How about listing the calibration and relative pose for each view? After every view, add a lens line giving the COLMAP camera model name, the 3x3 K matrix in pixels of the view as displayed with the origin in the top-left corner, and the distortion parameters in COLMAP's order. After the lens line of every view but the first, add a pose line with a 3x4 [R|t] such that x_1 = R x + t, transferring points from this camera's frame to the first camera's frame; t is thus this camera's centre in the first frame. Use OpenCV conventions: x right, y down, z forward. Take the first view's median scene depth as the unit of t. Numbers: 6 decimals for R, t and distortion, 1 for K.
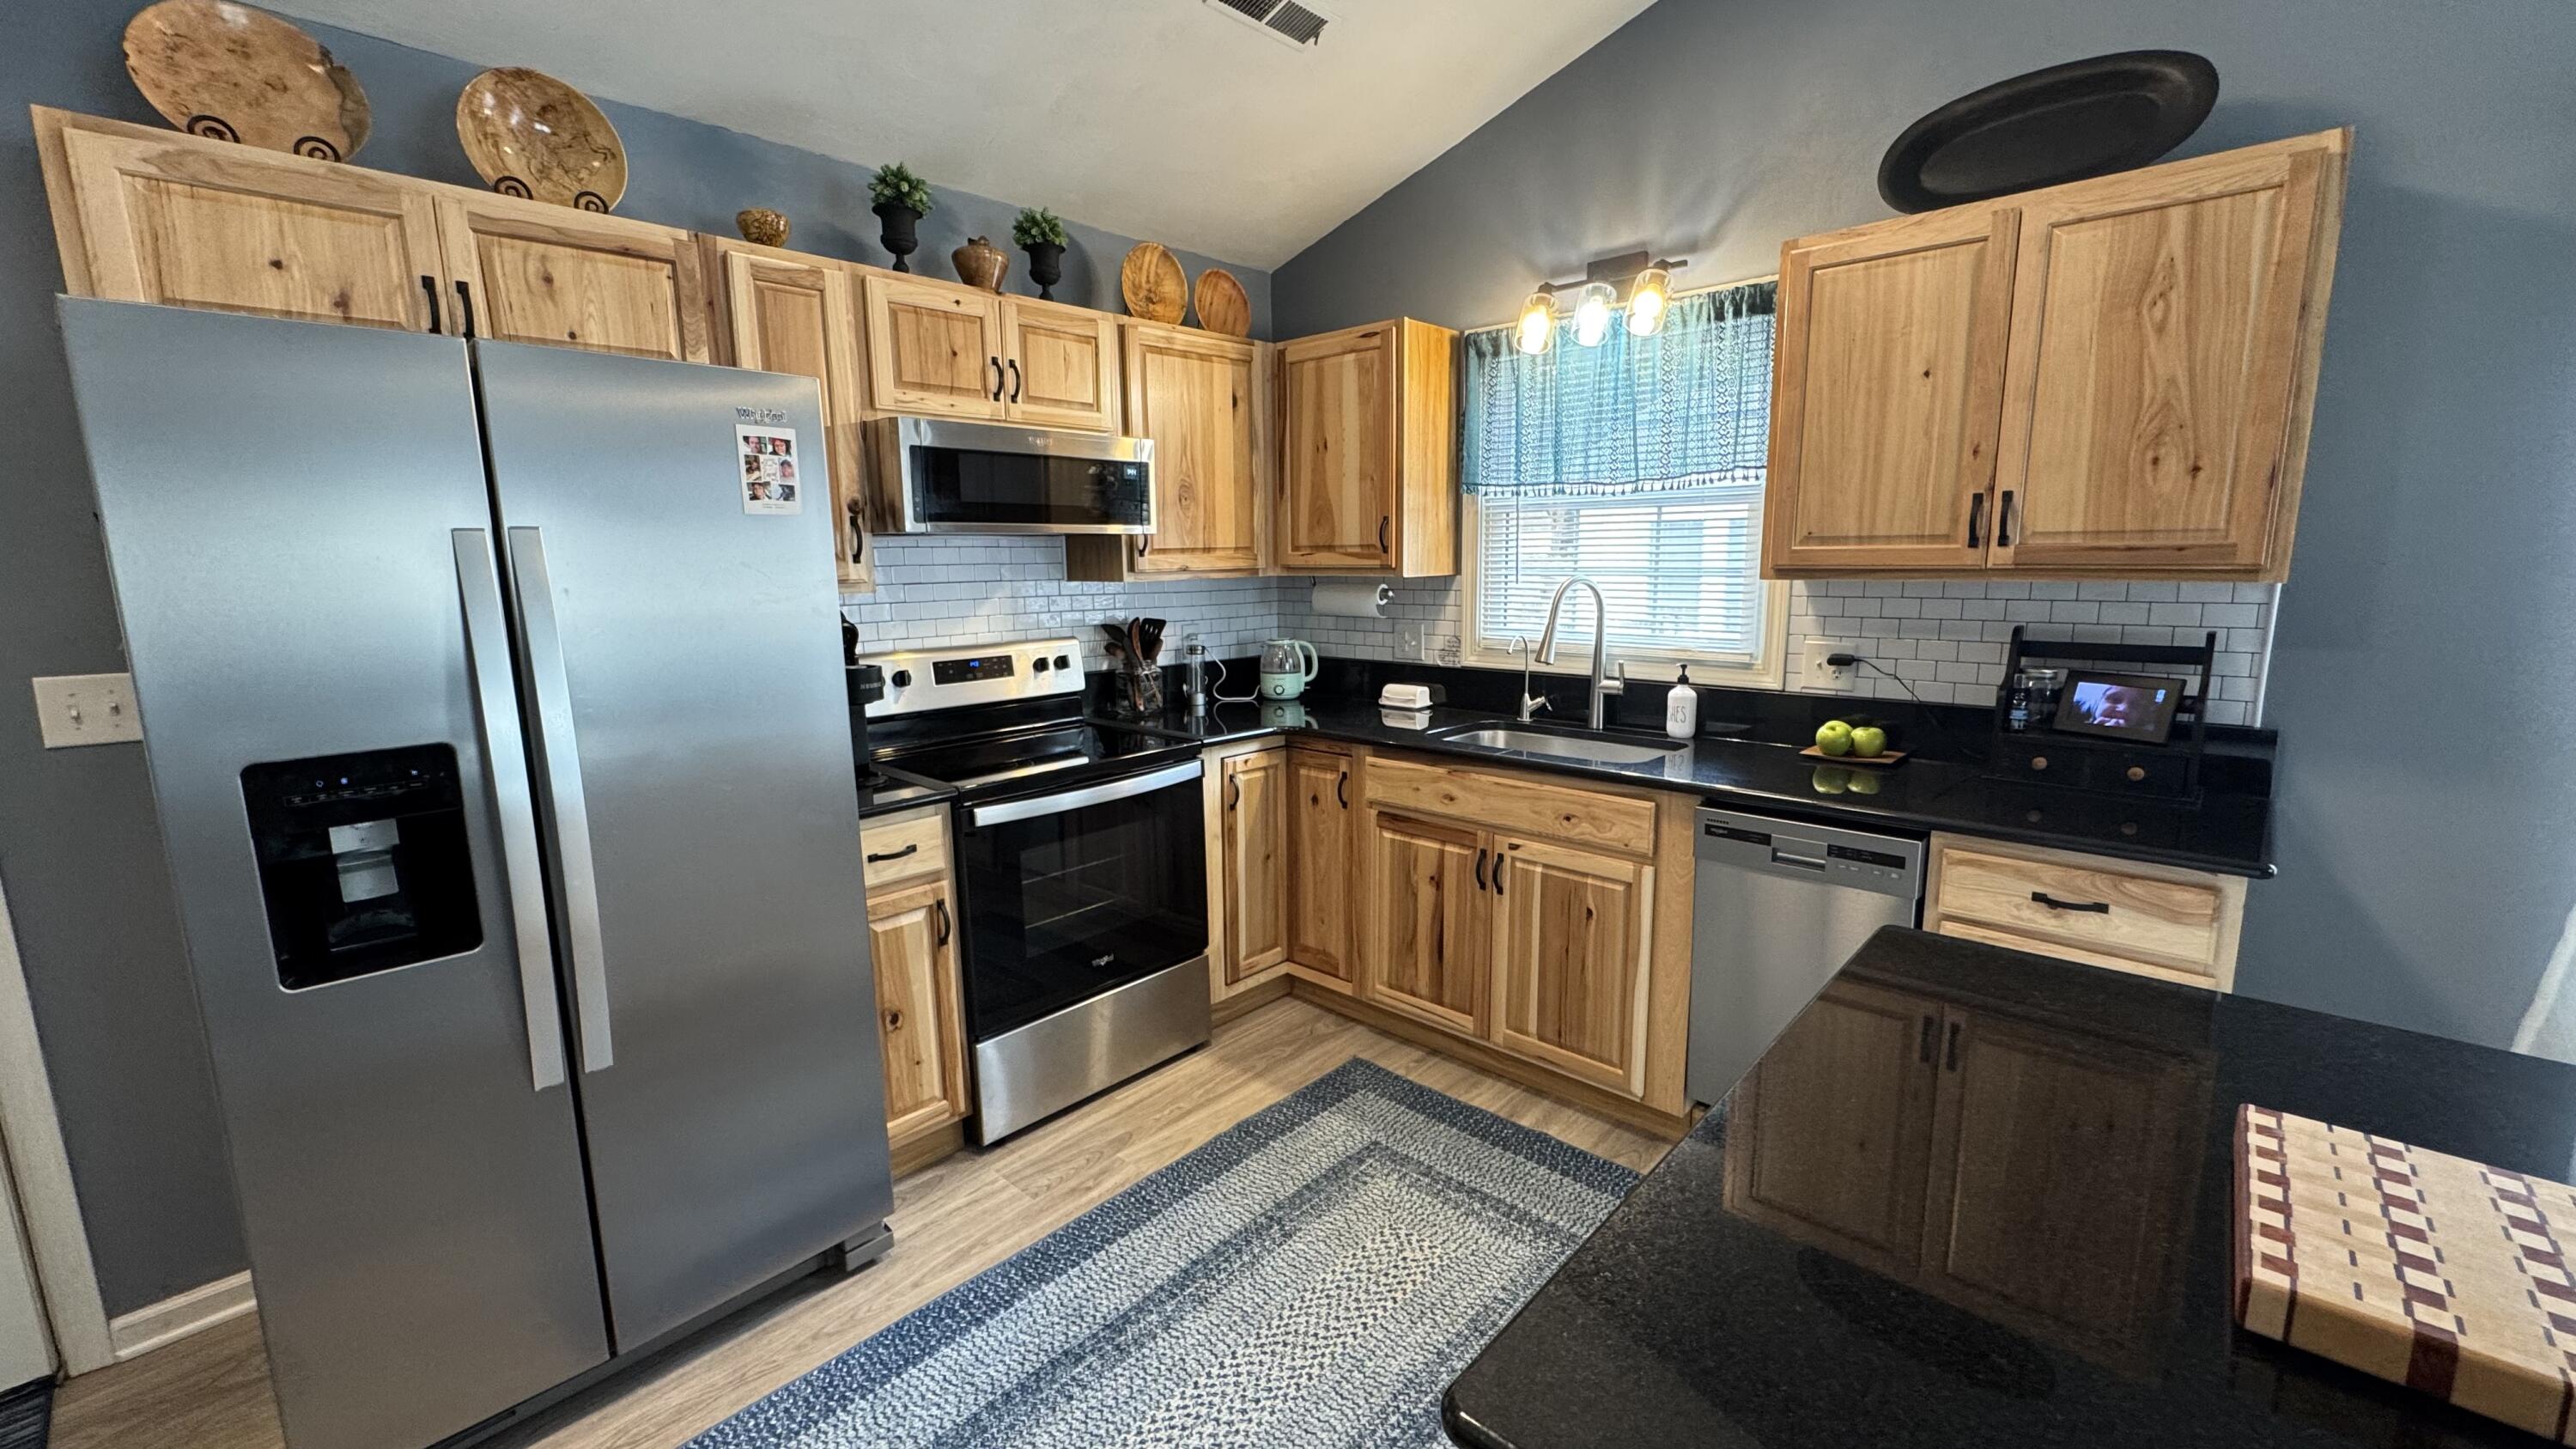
lens RADIAL K [[1033.3, 0, 1281.7], [0, 1033.3, 715.9], [0, 0, 1]] dist [-0.003886, 0.000496]
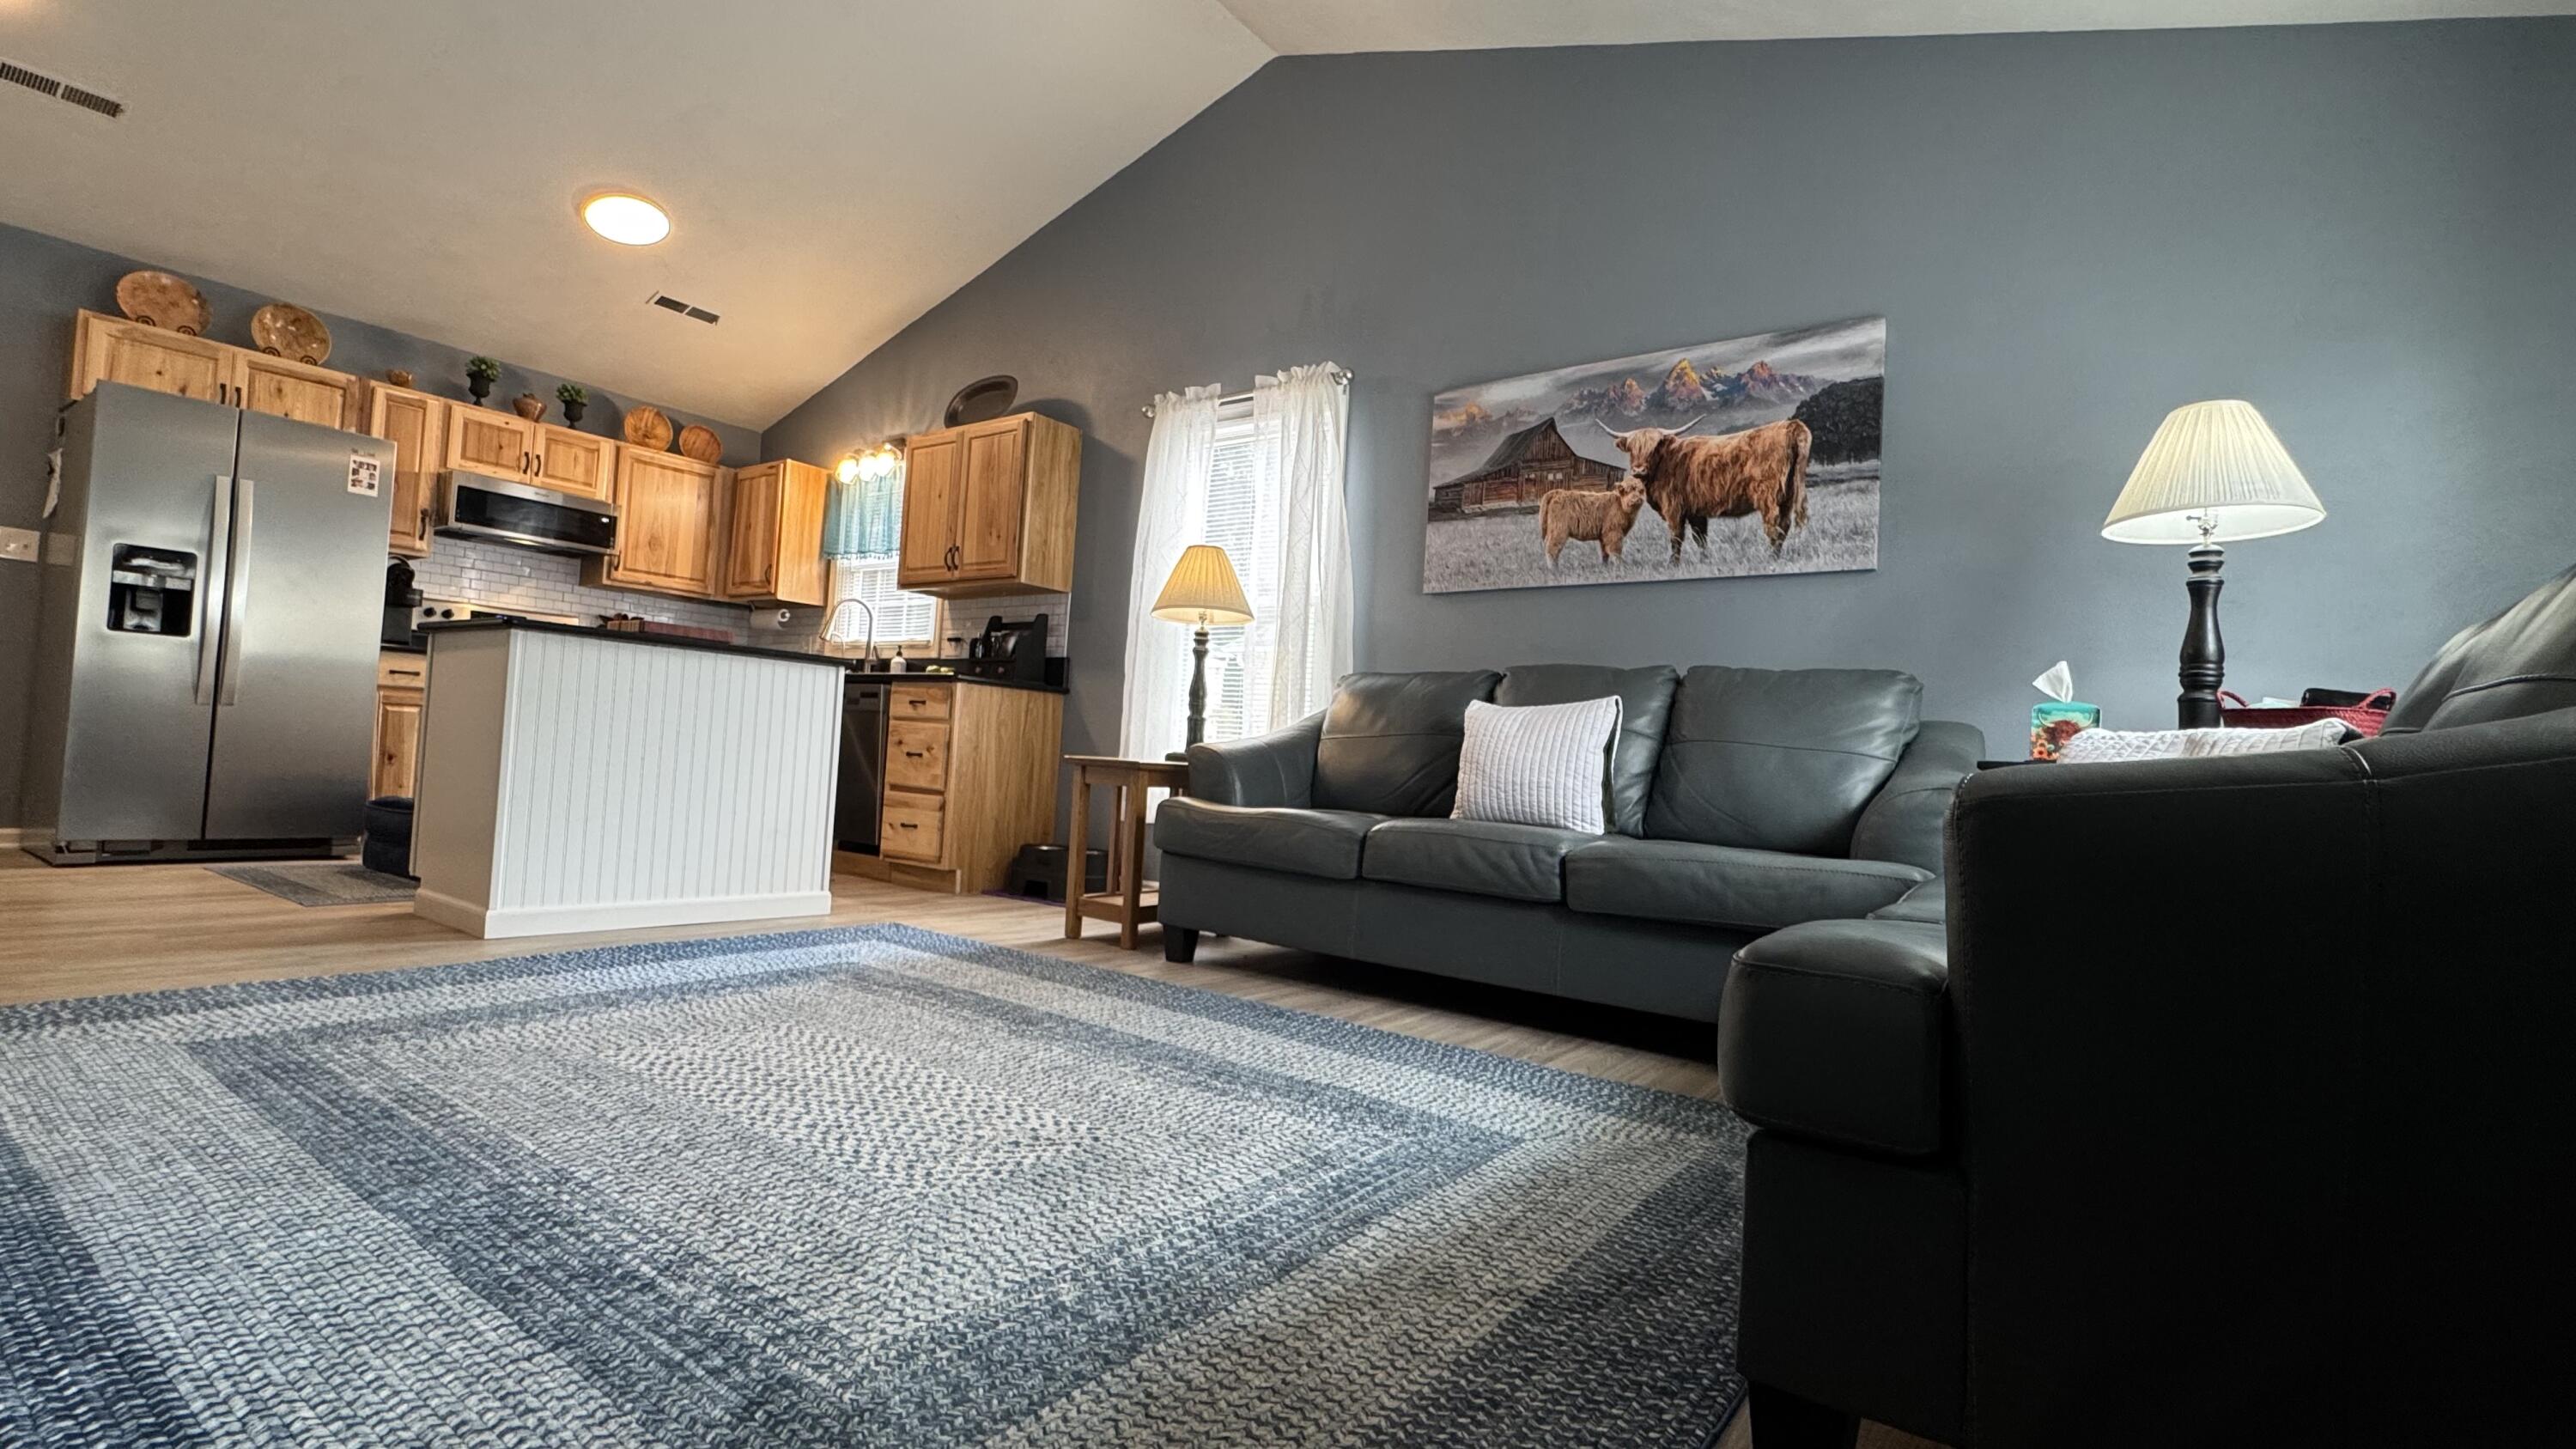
lens RADIAL K [[1164.2, 0, 1276.6], [0, 1164.2, 720.9], [0, 0, 1]] dist [-0.005316, 0.000019]
pose [[0.989687, 0.076642, 0.121021, 1.045744], [-0.052357, 0.979917, -0.192411, 0.576485], [-0.133338, 0.184090, 0.973823, -1.423729]]
